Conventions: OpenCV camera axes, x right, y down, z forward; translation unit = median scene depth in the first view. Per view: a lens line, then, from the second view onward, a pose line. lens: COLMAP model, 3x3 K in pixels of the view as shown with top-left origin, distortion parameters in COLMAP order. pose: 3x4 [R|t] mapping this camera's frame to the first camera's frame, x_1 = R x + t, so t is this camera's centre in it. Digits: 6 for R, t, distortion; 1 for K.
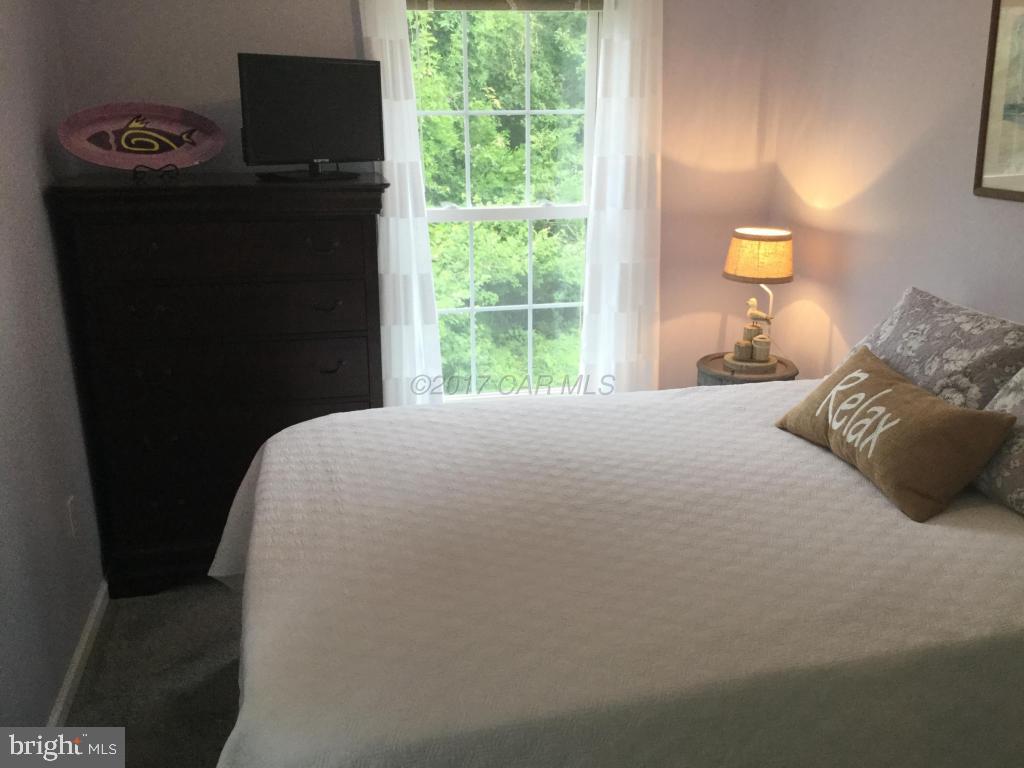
lens RADIAL K [[918.8, 0, 513.8], [0, 918.8, 385.4], [0, 0, 1]] dist [0.194563, -0.433717]
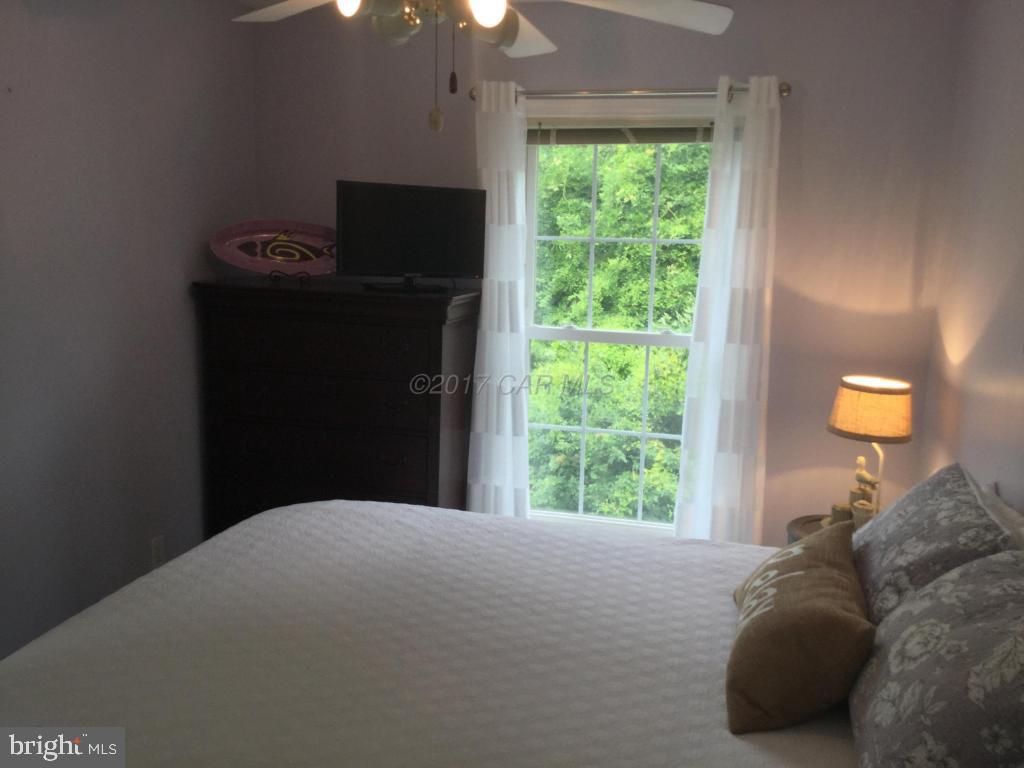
lens RADIAL K [[918.8, 0, 513.8], [0, 918.8, 385.4], [0, 0, 1]] dist [0.194563, -0.433717]
pose [[0.888050, 0.105276, -0.447532, 0.397610], [-0.163667, 0.982050, -0.093755, -0.028714], [0.429628, 0.156505, 0.889340, 0.097001]]
